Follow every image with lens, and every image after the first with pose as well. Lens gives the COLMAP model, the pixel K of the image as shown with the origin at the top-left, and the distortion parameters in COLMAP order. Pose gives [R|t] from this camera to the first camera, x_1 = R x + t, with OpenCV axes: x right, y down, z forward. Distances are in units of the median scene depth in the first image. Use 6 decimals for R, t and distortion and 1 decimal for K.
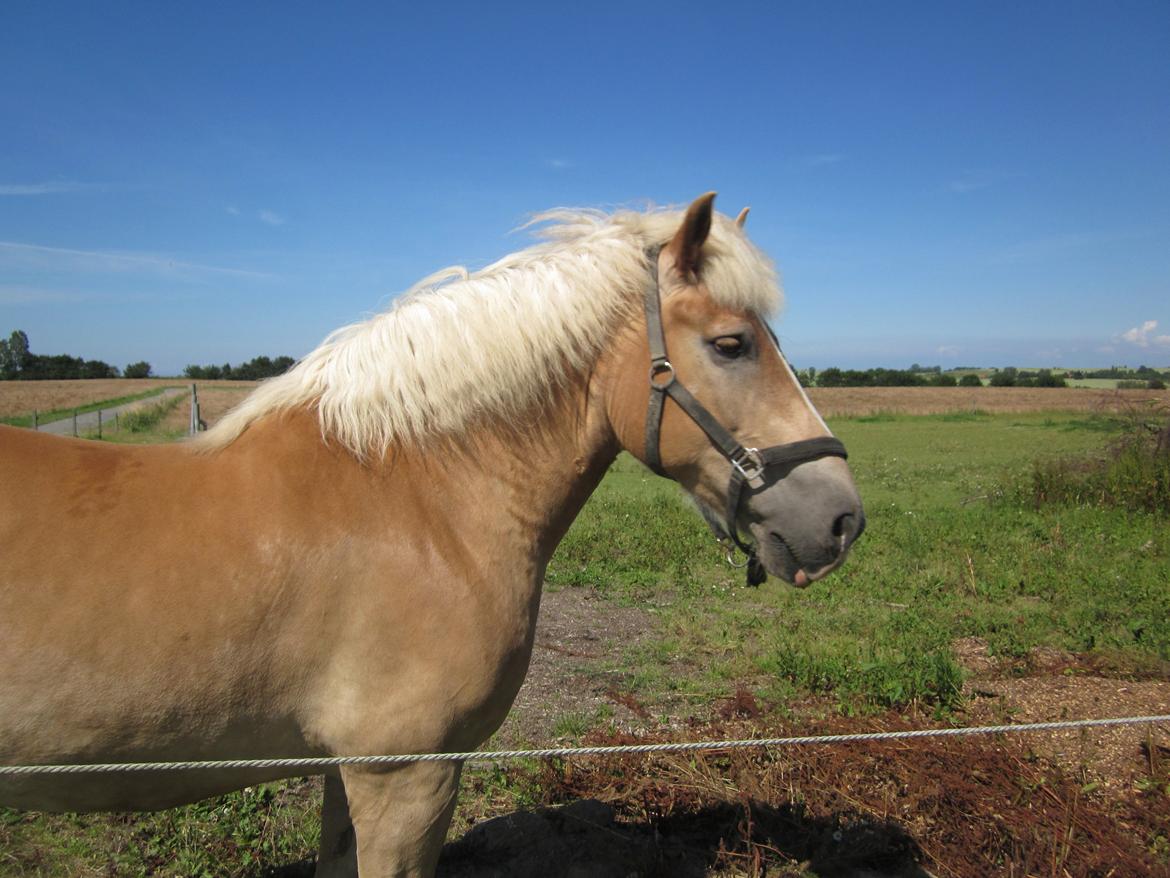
lens RADIAL K [[998.9, 0, 581.1], [0, 998.9, 410.8], [0, 0, 1]] dist [-0.062451, 0.022275]
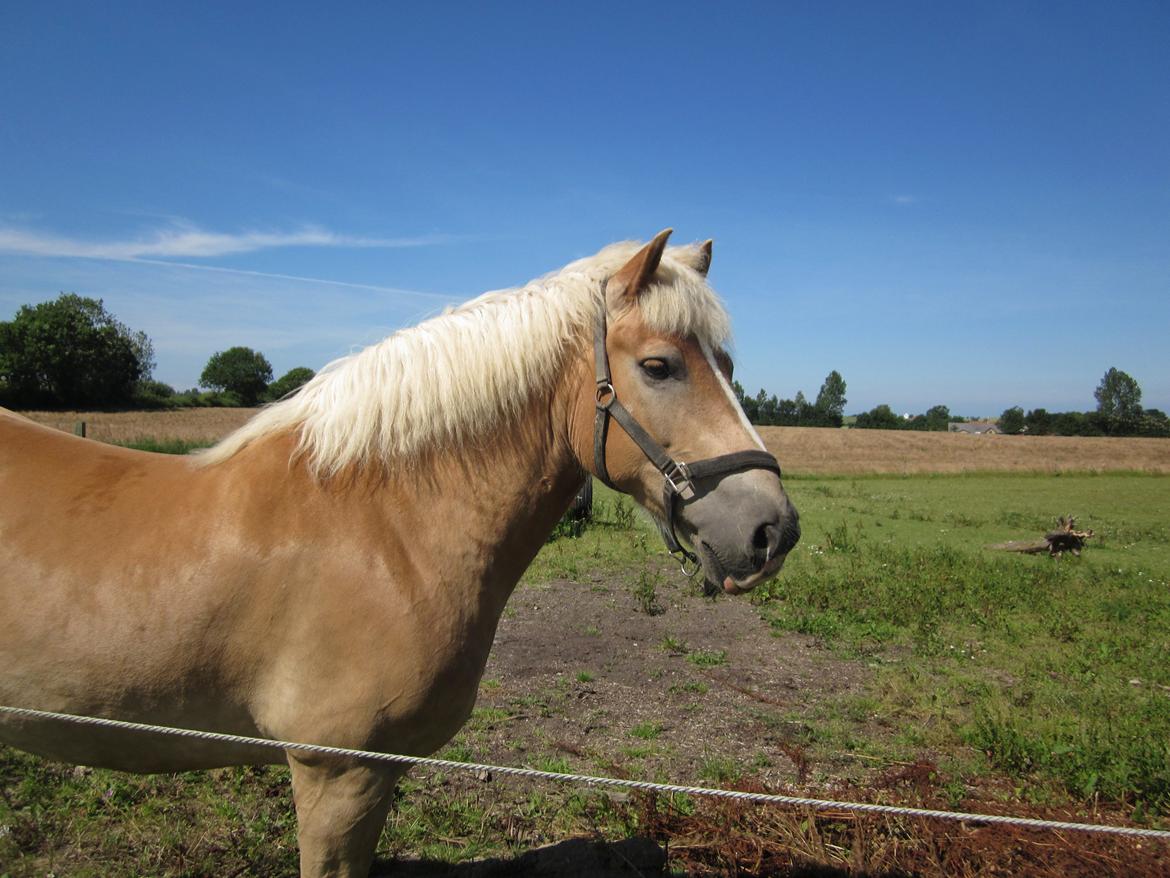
lens RADIAL K [[997.3, 0, 566.4], [0, 997.3, 439.4], [0, 0, 1]] dist [-0.034096, 0.009173]
pose [[0.944485, 0.029539, -0.327224, 0.372972], [-0.032739, 0.999455, -0.004271, 0.001247], [0.326919, 0.014747, 0.944937, 0.055518]]
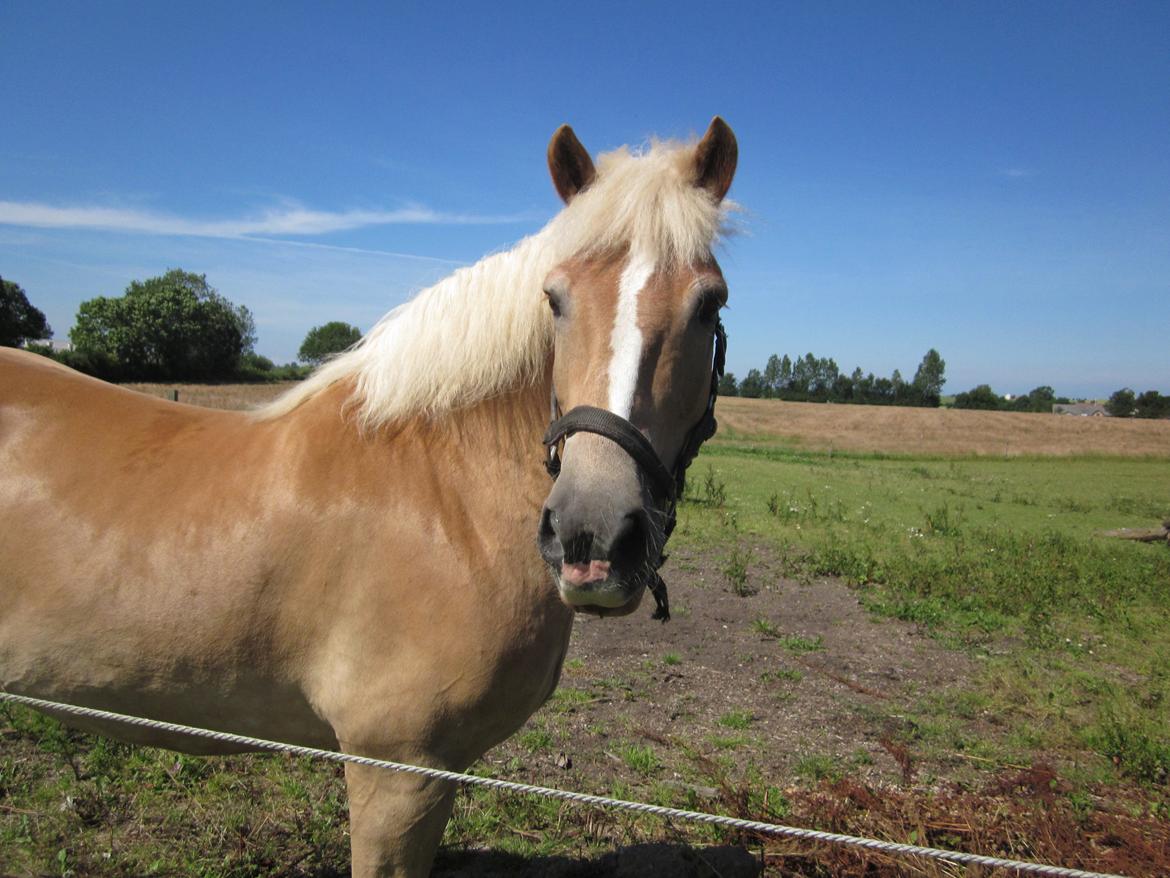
lens RADIAL K [[994.7, 0, 586.0], [0, 994.7, 369.8], [0, 0, 1]] dist [-0.013783, 0.001757]
pose [[0.918492, 0.025332, -0.394628, 0.341684], [-0.048173, 0.997681, -0.048077, 0.022742], [0.392495, 0.063168, 0.917582, 0.158188]]
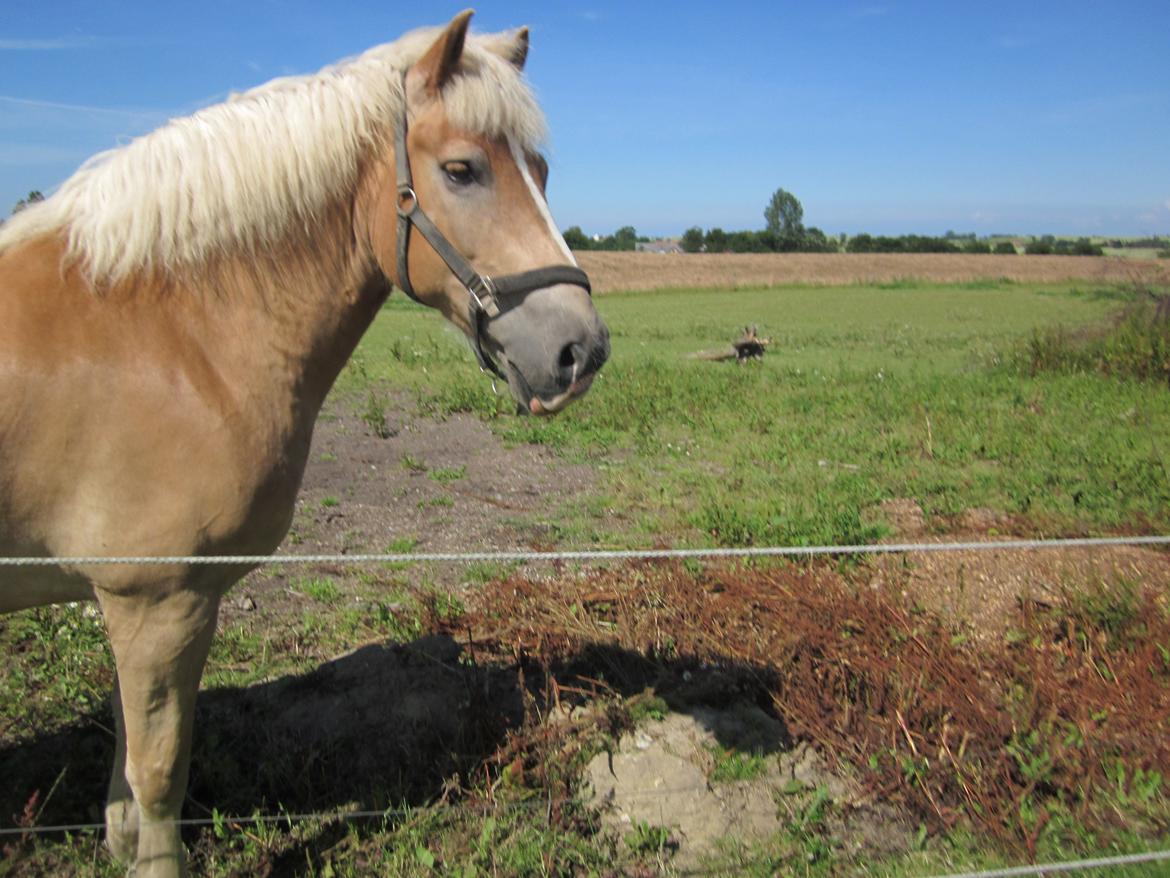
lens RADIAL K [[1002.5, 0, 585.0], [0, 1002.5, 439.0], [0, 0, 1]] dist [-0.031883, 0.020180]
pose [[0.999848, 0.010453, -0.013951, 0.257657], [-0.008066, 0.986860, 0.161378, 0.031867], [0.015455, -0.161241, 0.986794, 0.012663]]
